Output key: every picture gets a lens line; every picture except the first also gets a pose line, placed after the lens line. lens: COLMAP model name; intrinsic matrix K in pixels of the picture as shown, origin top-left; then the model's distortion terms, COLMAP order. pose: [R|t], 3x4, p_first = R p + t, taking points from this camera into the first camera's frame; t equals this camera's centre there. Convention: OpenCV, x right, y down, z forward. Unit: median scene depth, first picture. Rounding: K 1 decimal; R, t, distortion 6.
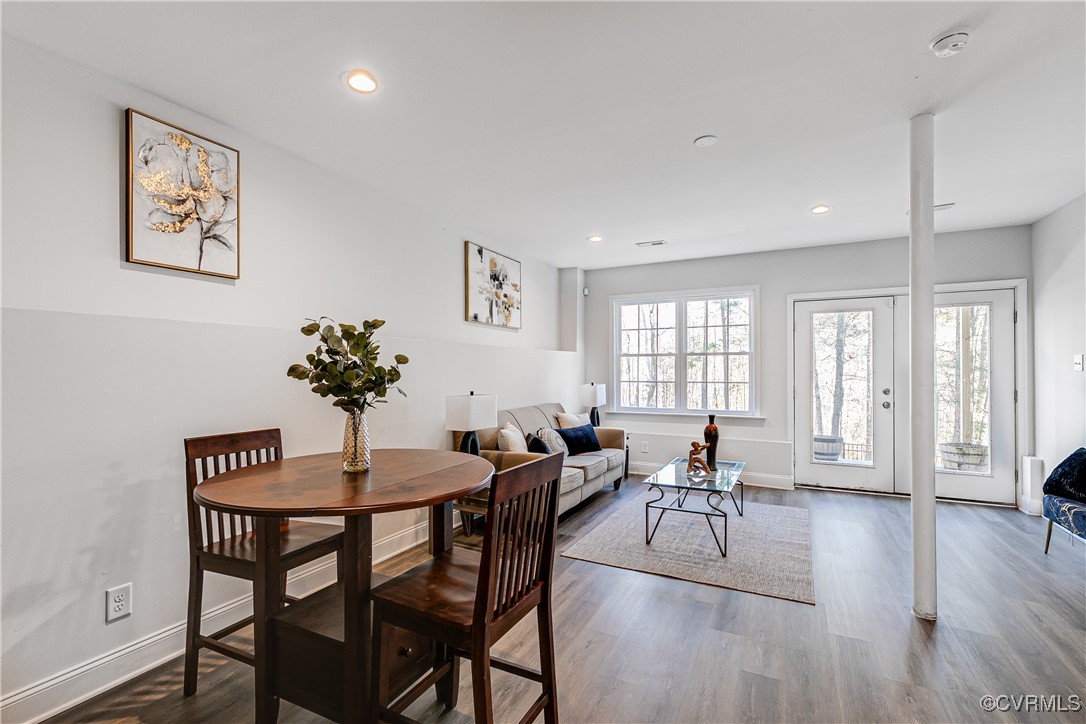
lens RADIAL K [[503.0, 0, 543.3], [0, 503.0, 365.3], [0, 0, 1]] dist [0.006211, 0.001188]
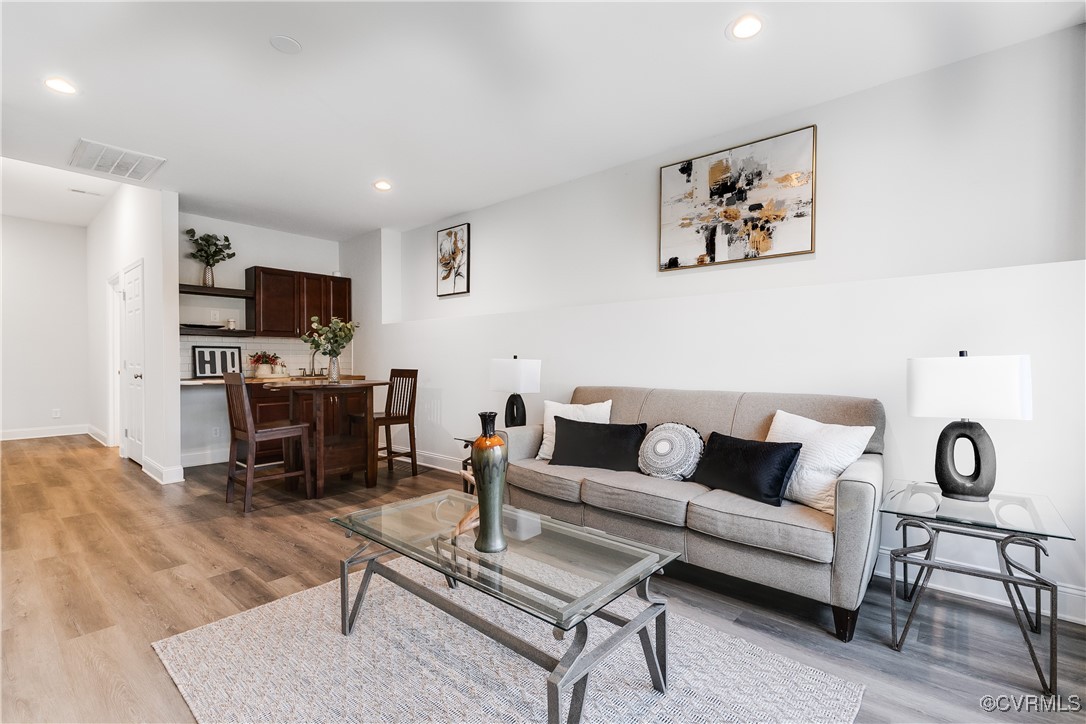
lens RADIAL K [[470.7, 0, 544.8], [0, 470.7, 361.8], [0, 0, 1]] dist [-0.001509, -0.000068]
pose [[-0.234533, 0.006539, -0.972086, 0.548340], [0.009964, 0.999941, 0.004322, 0.043228], [0.972057, -0.008672, -0.234585, 0.909830]]
